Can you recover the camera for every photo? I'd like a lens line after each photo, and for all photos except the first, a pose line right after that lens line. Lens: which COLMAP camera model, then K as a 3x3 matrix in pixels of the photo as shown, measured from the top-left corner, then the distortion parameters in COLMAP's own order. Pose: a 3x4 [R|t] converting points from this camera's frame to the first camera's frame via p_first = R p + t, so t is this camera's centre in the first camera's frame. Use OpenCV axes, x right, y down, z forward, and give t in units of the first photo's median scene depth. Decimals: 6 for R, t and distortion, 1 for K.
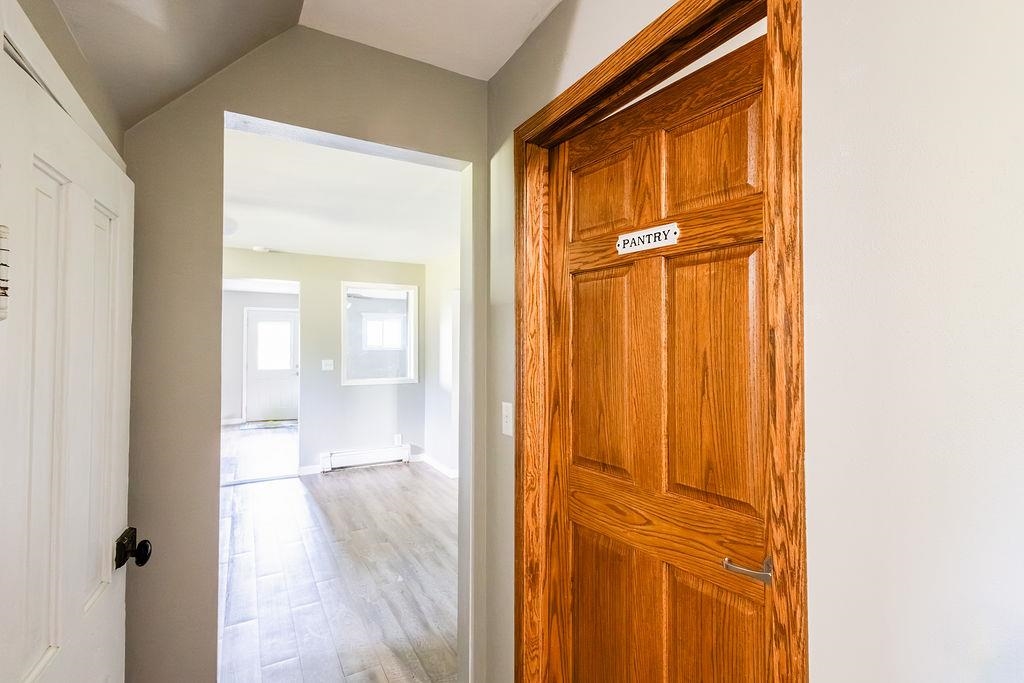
lens RADIAL K [[473.9, 0, 510.2], [0, 473.9, 336.5], [0, 0, 1]] dist [0.007882, -0.000625]
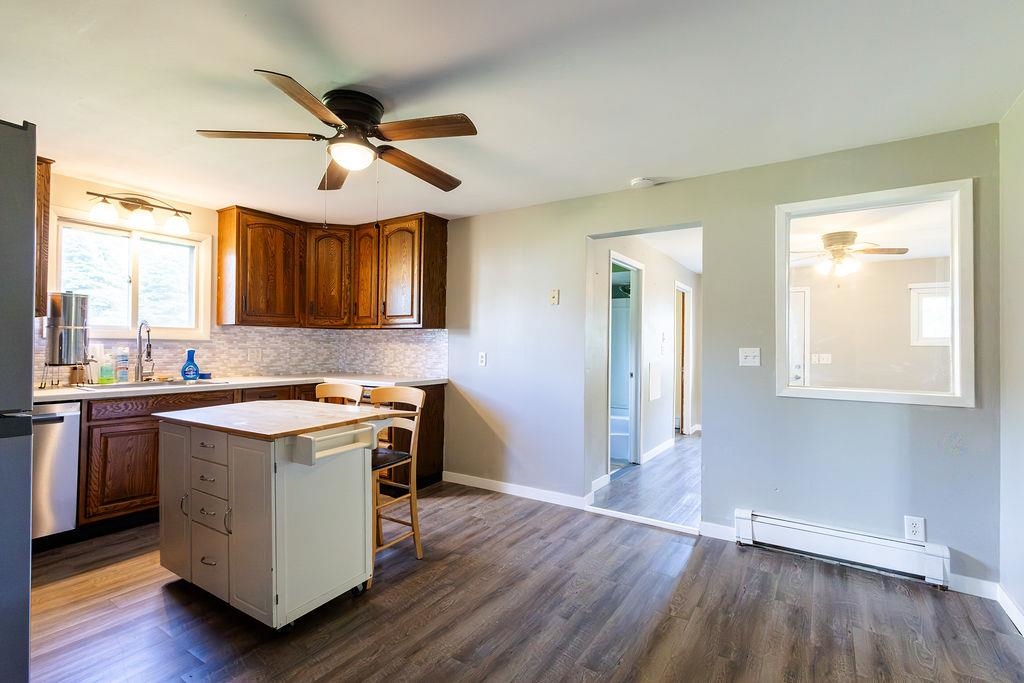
lens RADIAL K [[473.9, 0, 513.1], [0, 473.9, 341.7], [0, 0, 1]] dist [0.007882, -0.000625]
pose [[0.463456, -0.006052, -0.886099, -0.011229], [0.004764, 0.999979, -0.004337, 0.043977], [0.886107, -0.002211, 0.463475, 0.493802]]
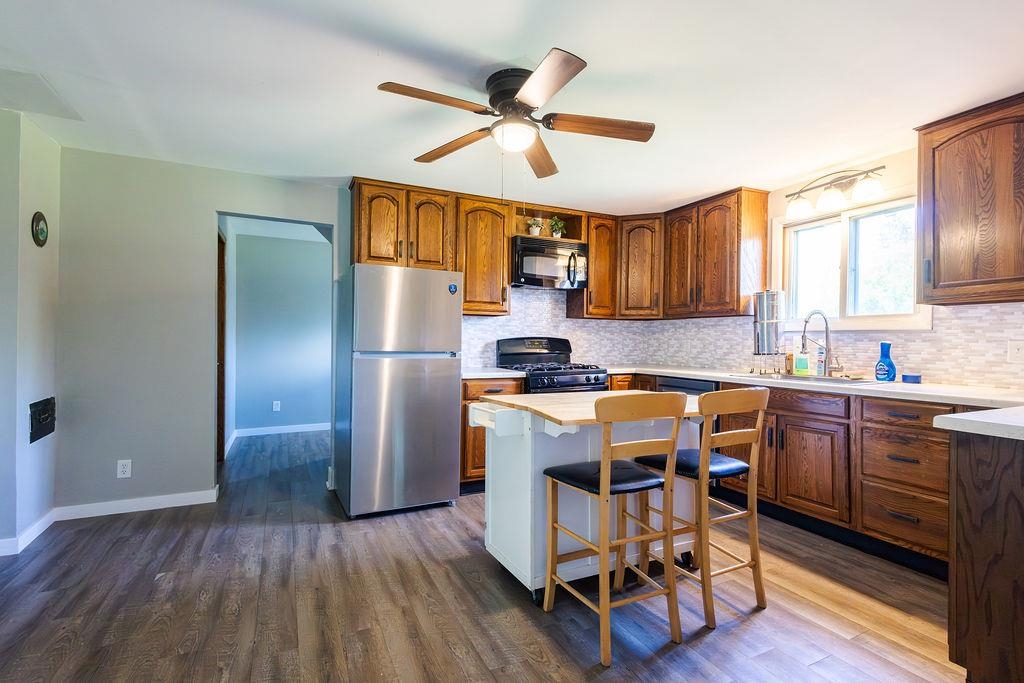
lens RADIAL K [[473.9, 0, 516.4], [0, 473.9, 343.9], [0, 0, 1]] dist [0.007882, -0.000625]
pose [[-0.998315, -0.006767, 0.057630, -0.502118], [-0.006984, 0.999969, -0.003566, 0.058219], [-0.057604, -0.003963, -0.998332, 1.003671]]
